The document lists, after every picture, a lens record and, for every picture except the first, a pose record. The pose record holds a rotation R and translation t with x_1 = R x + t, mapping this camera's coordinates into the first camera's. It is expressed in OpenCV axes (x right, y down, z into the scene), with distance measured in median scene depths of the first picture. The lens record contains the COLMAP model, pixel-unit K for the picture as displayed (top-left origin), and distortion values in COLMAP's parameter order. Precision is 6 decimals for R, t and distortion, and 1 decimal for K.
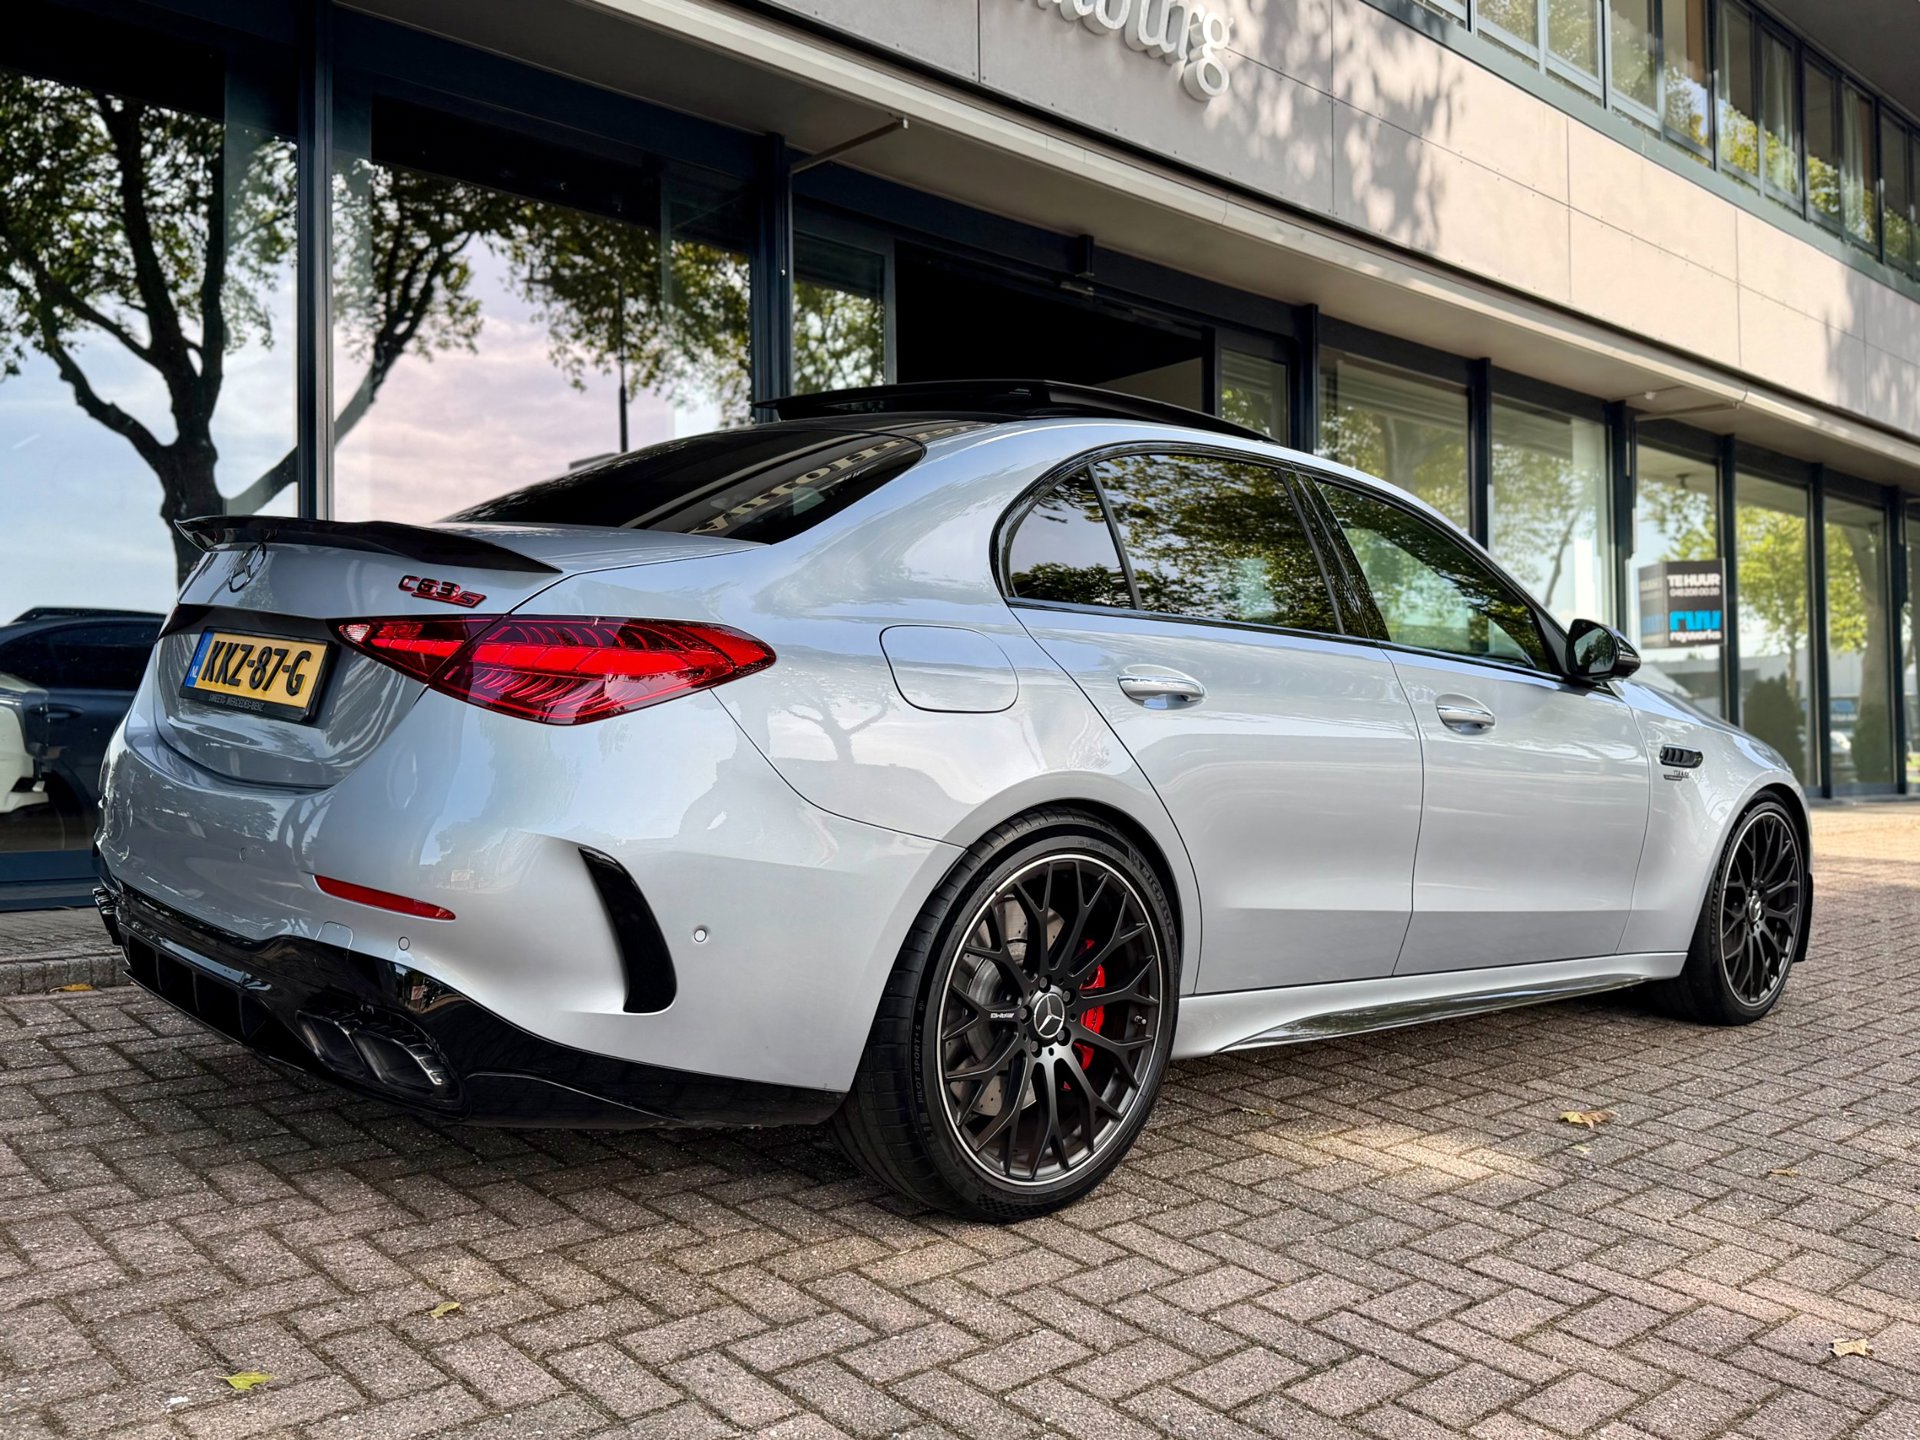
lens RADIAL K [[1648.9, 0, 960.0], [0, 1648.9, 720.0], [0, 0, 1]] dist [0.119818, -0.234899]
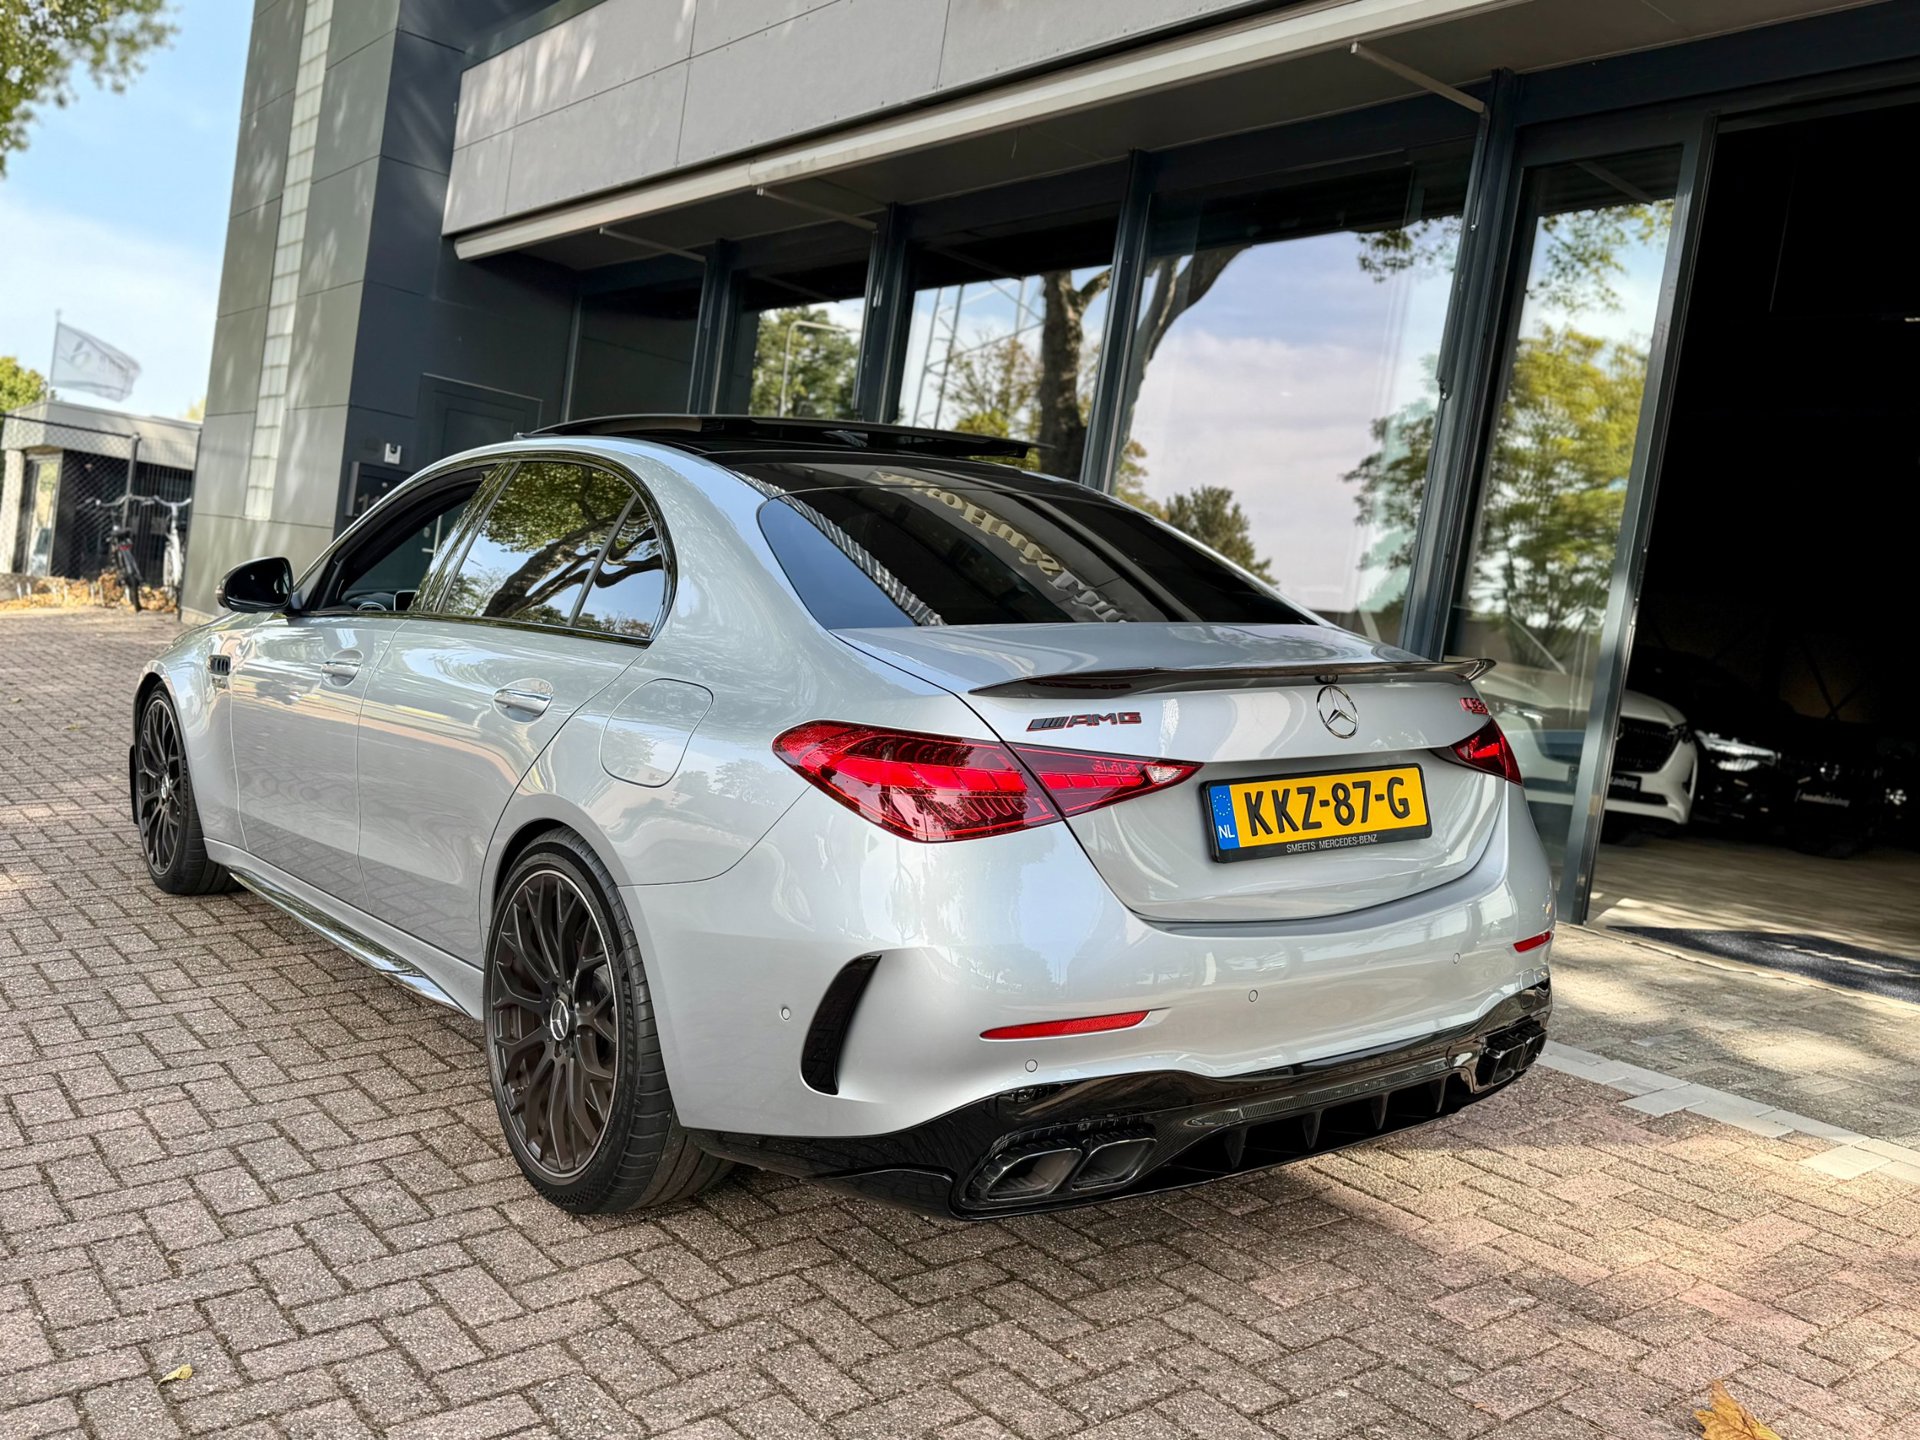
lens RADIAL K [[1651.0, 0, 944.1], [0, 1651.0, 728.6], [0, 0, 1]] dist [0.111400, -0.217237]
pose [[0.117196, -0.184659, 0.975790, -1.335087], [0.015096, 0.982779, 0.184169, -0.250168], [-0.992994, -0.006853, 0.117966, 1.042201]]
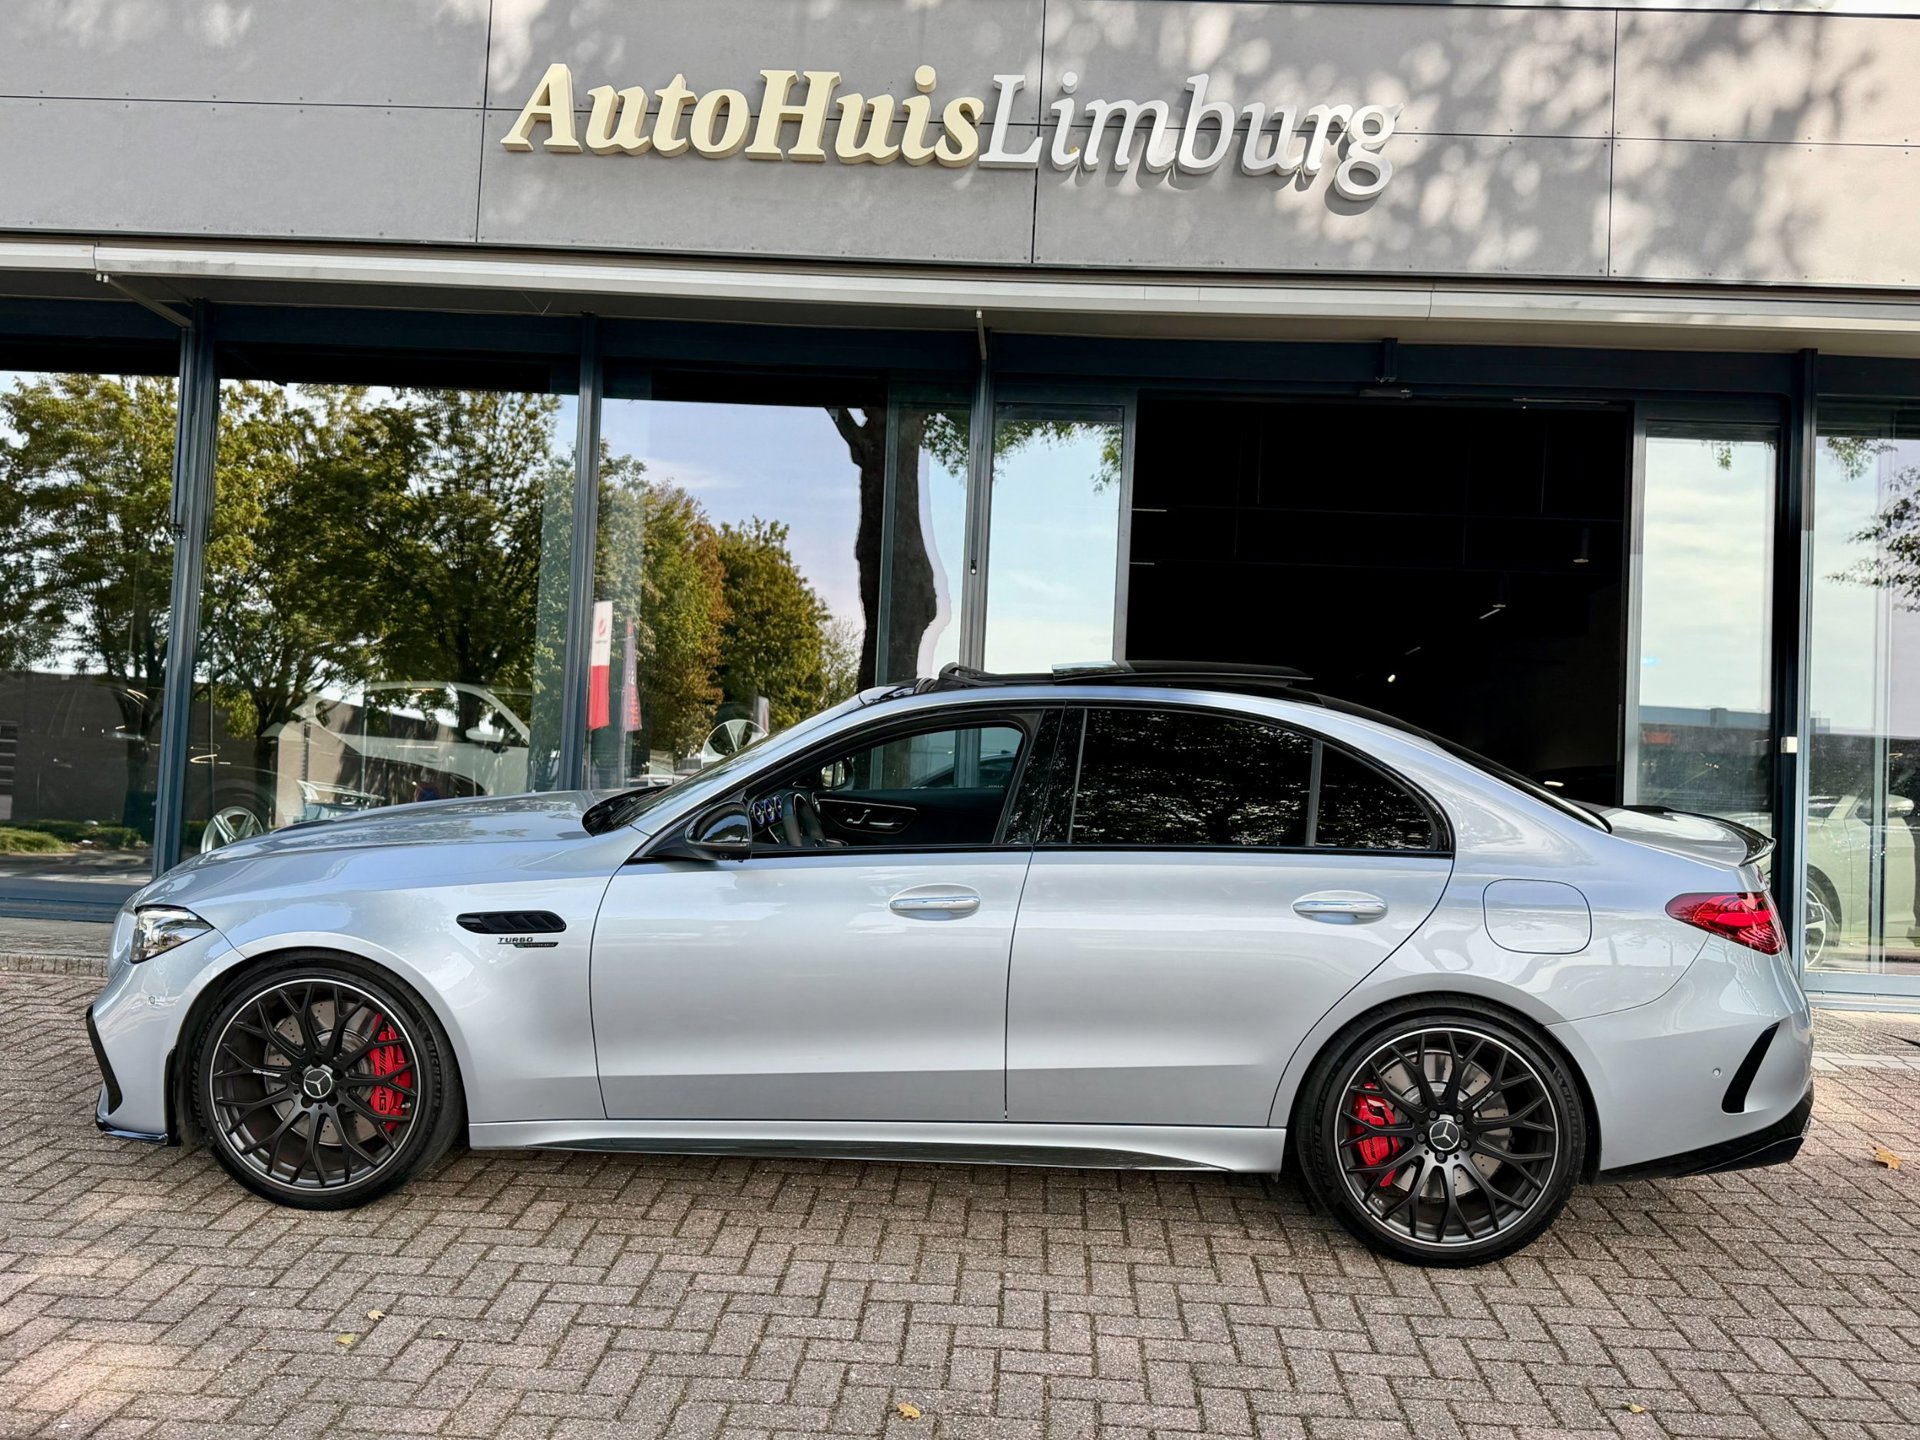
lens RADIAL K [[1648.2, 0, 952.7], [0, 1648.2, 726.3], [0, 0, 1]] dist [0.118793, -0.219374]
pose [[-0.681711, -0.142044, 0.717701, -1.079786], [-0.048822, 0.987617, 0.149091, -0.428948], [-0.729991, 0.066598, -0.680204, 2.680849]]
